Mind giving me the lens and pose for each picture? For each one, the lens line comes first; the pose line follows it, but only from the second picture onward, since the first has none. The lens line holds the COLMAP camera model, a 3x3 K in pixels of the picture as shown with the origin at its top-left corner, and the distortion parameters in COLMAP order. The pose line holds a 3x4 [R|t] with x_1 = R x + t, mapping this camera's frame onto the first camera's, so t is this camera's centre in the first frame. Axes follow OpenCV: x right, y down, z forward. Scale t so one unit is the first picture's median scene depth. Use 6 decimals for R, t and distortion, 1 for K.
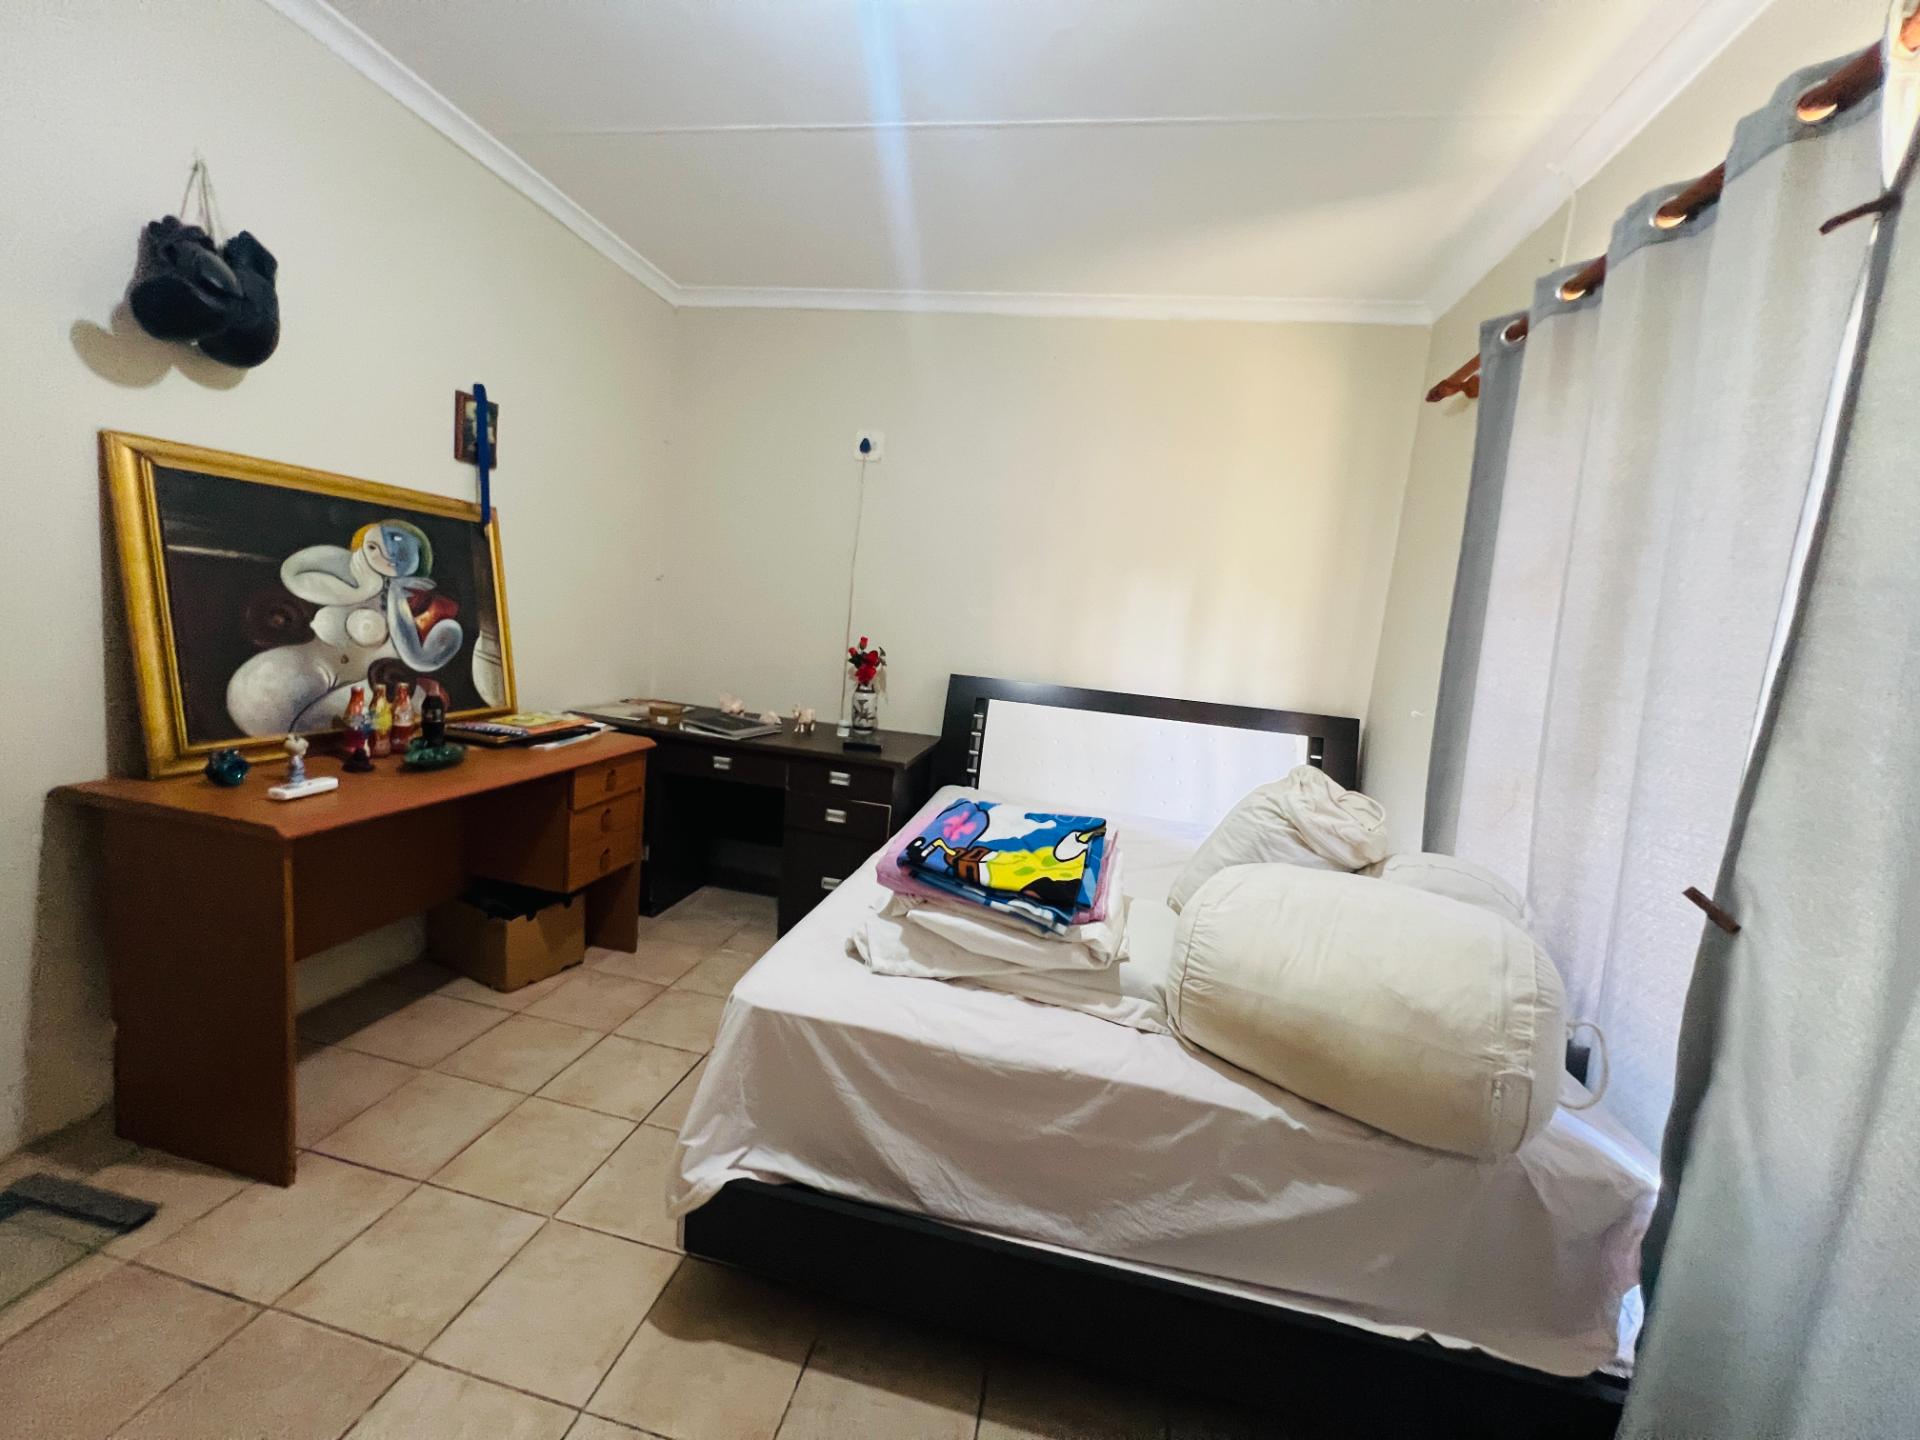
lens RADIAL K [[766.9, 0, 956.9], [0, 766.9, 718.4], [0, 0, 1]] dist [-0.003676, 0.001275]
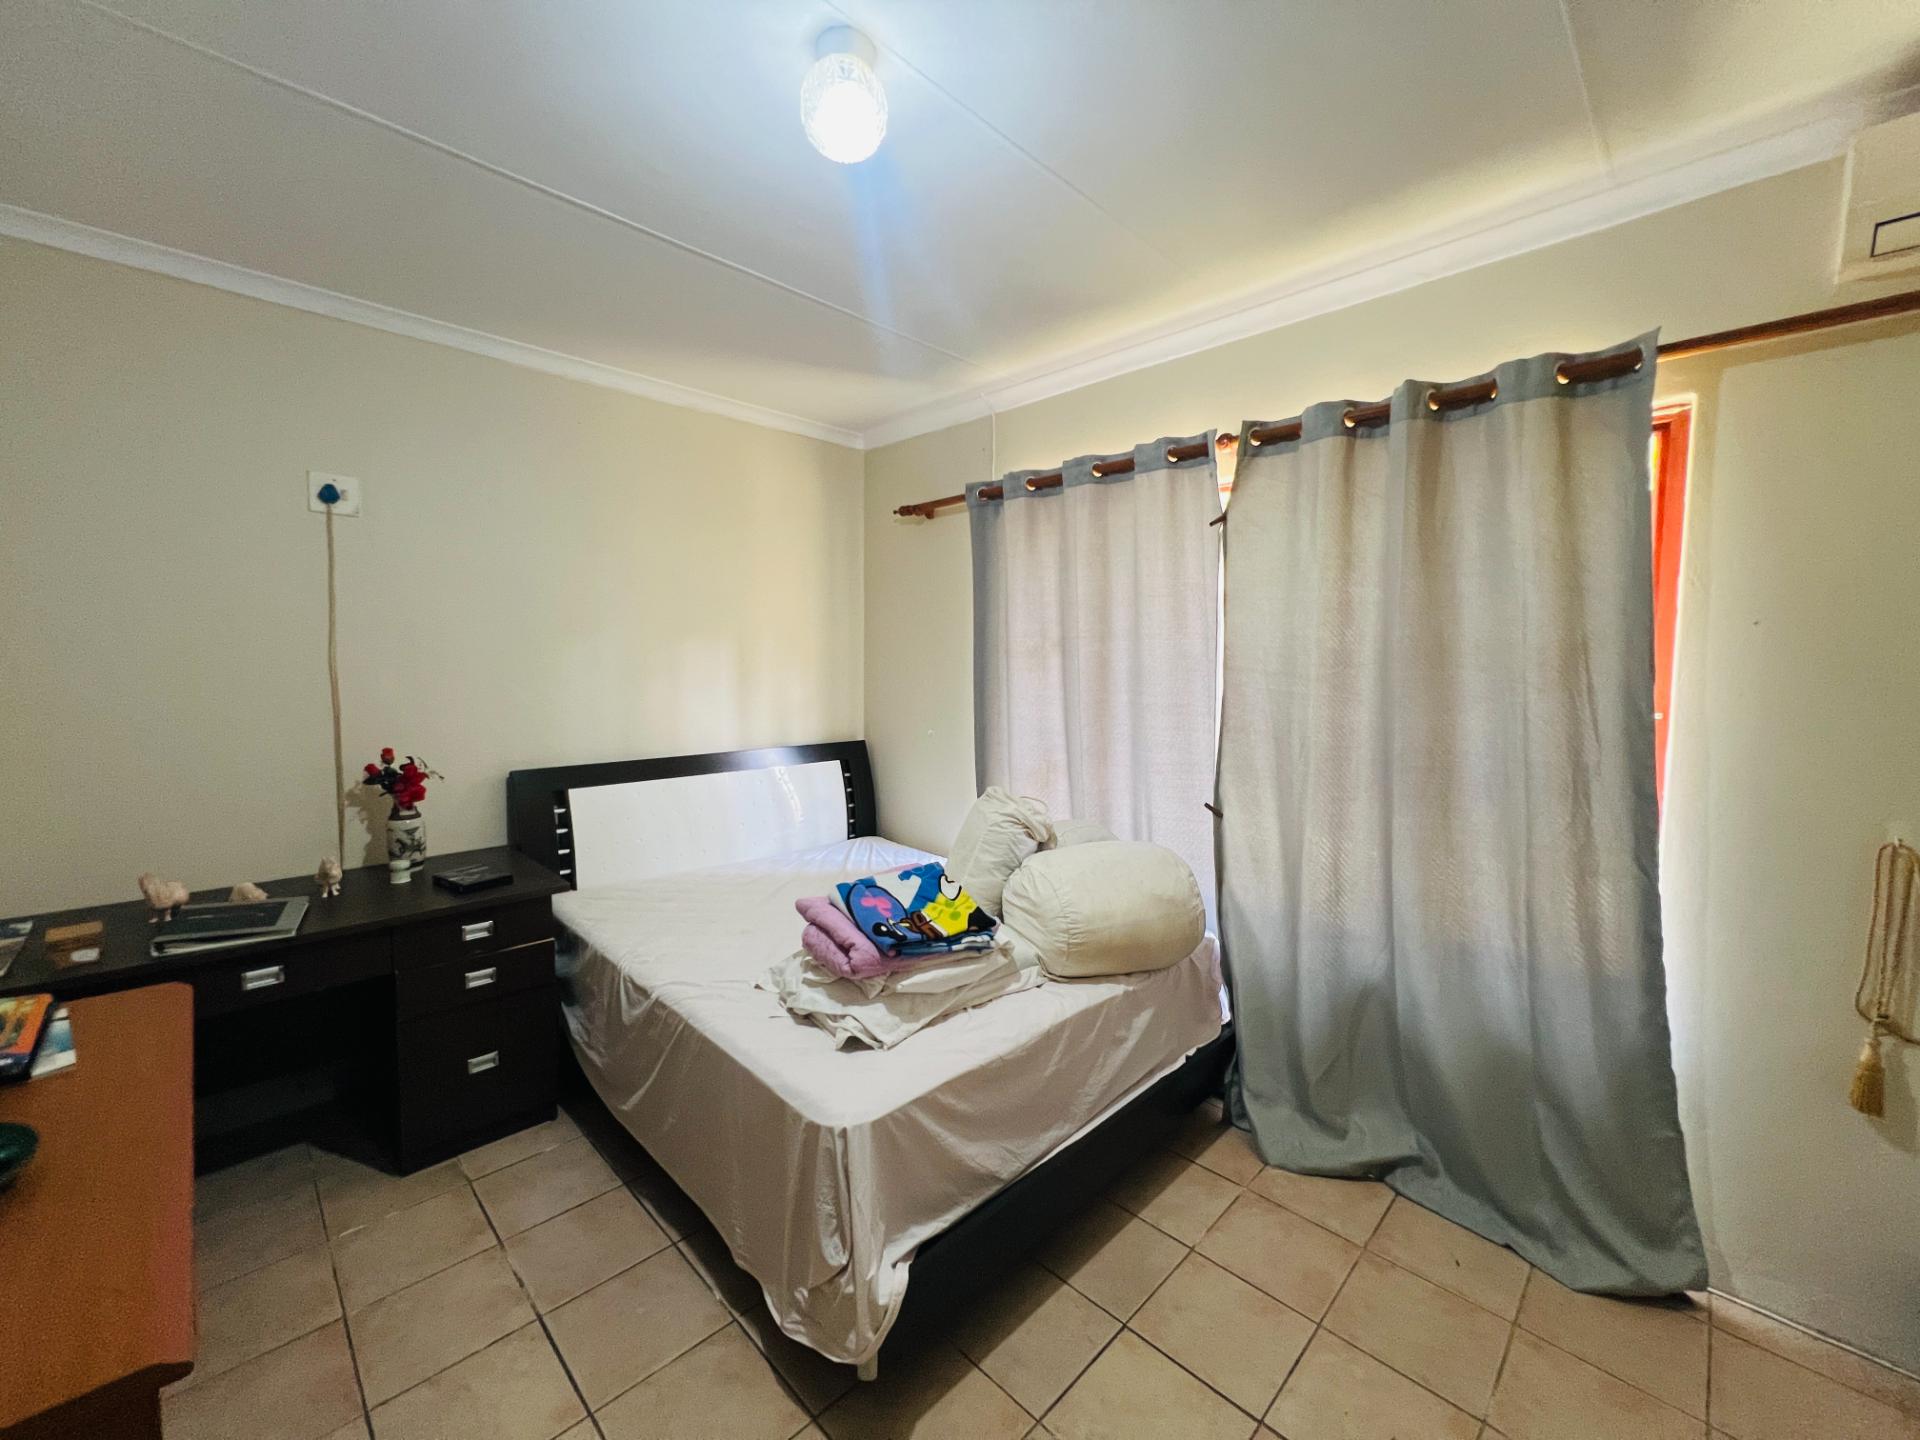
lens RADIAL K [[766.9, 0, 956.9], [0, 766.9, 718.4], [0, 0, 1]] dist [-0.003676, 0.001275]
pose [[0.553505, -0.156834, 0.817946, -0.951637], [0.155467, 0.984303, 0.083527, -0.248074], [-0.818206, 0.080931, 0.569200, 0.225575]]
